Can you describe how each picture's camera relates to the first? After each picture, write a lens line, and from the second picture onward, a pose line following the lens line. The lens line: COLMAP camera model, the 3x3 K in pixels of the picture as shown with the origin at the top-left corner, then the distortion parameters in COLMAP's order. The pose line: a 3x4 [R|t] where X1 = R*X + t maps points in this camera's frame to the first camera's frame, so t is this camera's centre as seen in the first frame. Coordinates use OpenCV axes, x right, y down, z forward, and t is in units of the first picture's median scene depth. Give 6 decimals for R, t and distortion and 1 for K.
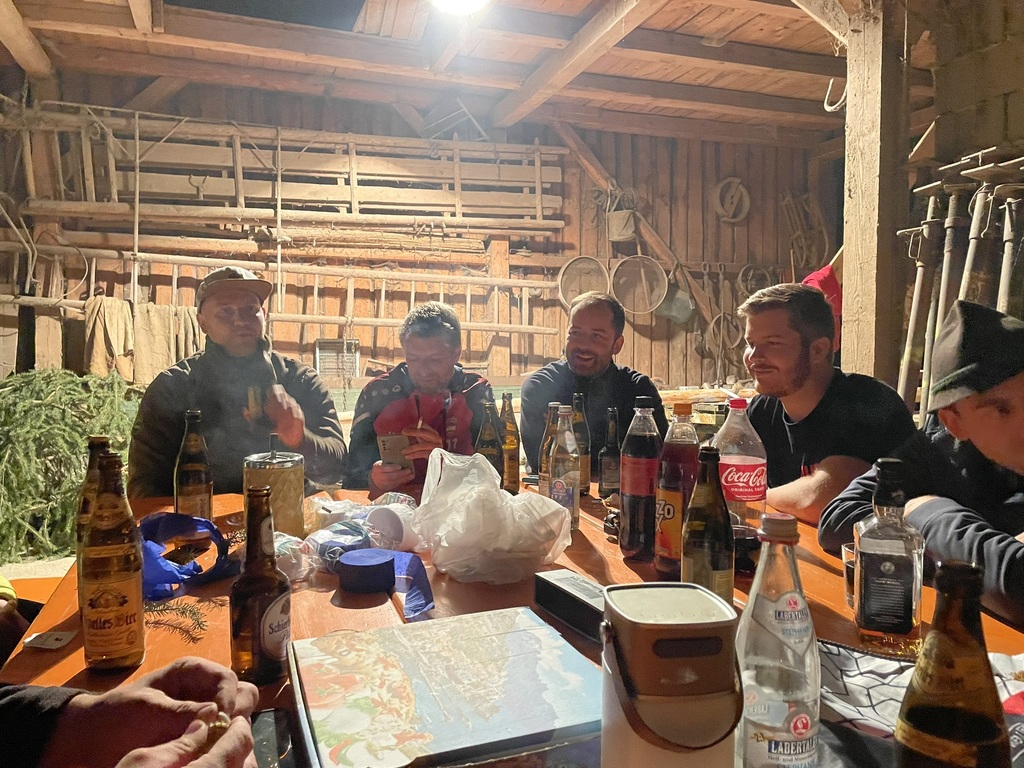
lens RADIAL K [[758.0, 0, 512.0], [0, 758.0, 384.0], [0, 0, 1]] dist [0.085776, -0.111121]
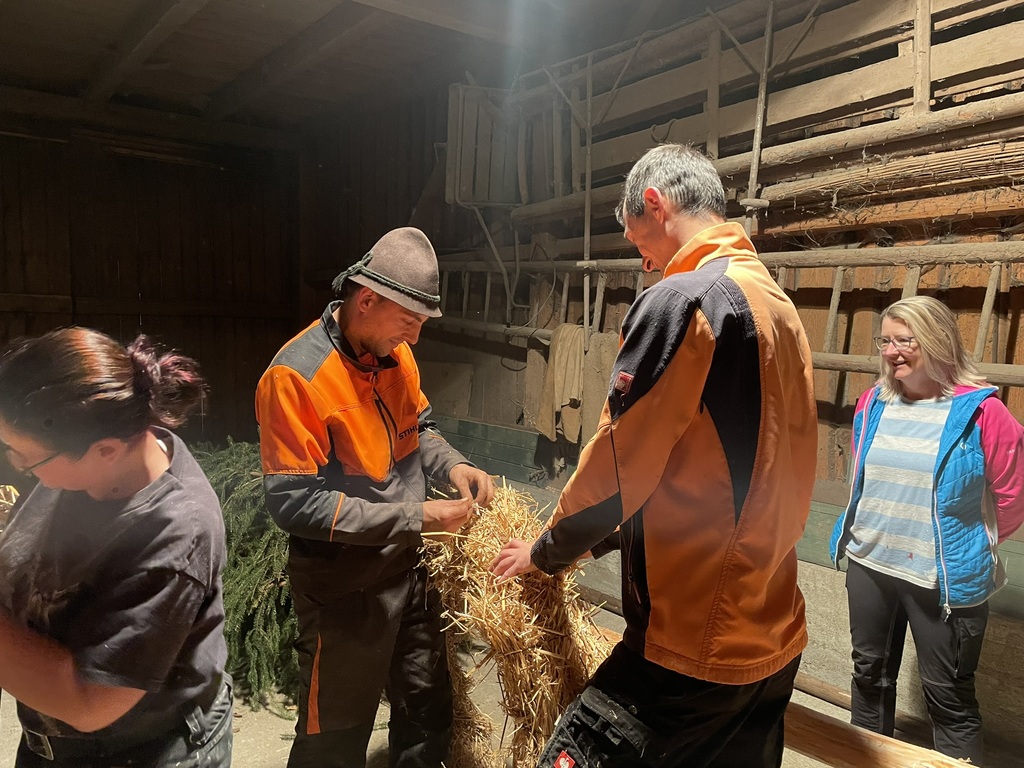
lens RADIAL K [[758.0, 0, 512.0], [0, 758.0, 384.0], [0, 0, 1]] dist [0.085776, -0.111121]
pose [[0.294962, 0.054530, -0.953952, 0.148619], [-0.085568, 0.995866, 0.030468, -0.066165], [0.951670, 0.072641, 0.298409, 0.666795]]
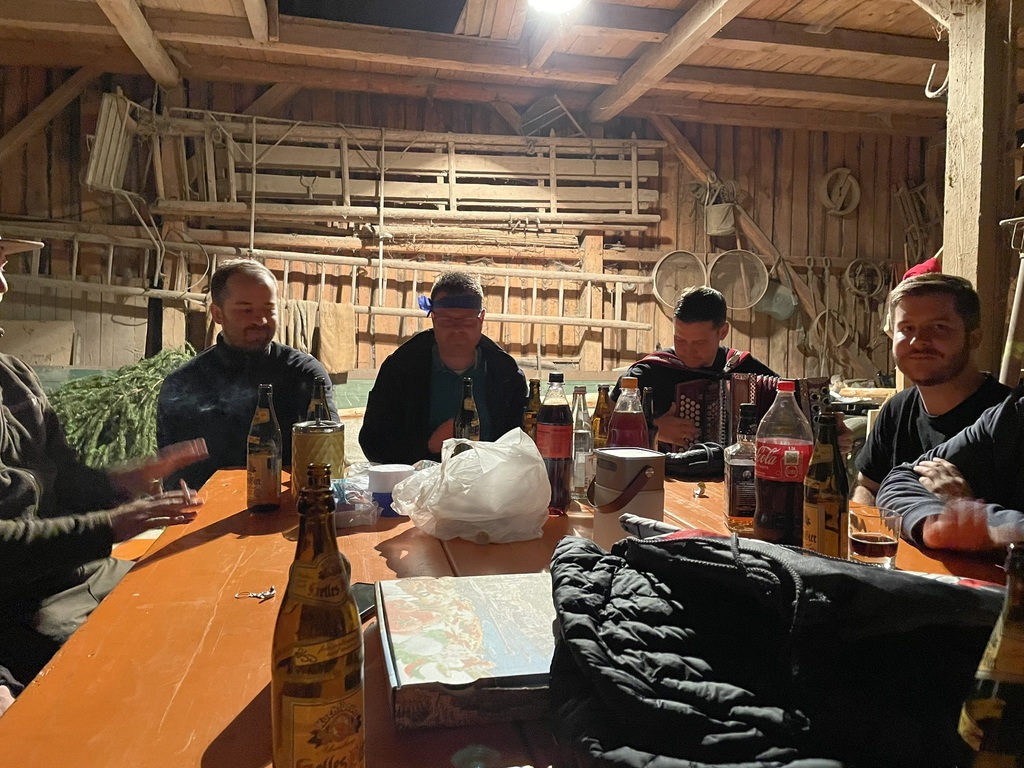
lens RADIAL K [[758.0, 0, 512.0], [0, 758.0, 384.0], [0, 0, 1]] dist [0.085776, -0.111121]
pose [[0.992101, 0.018278, -0.124100, 0.005366], [-0.017756, 0.999828, 0.005307, 0.004134], [0.124176, -0.003062, 0.992256, -0.011645]]
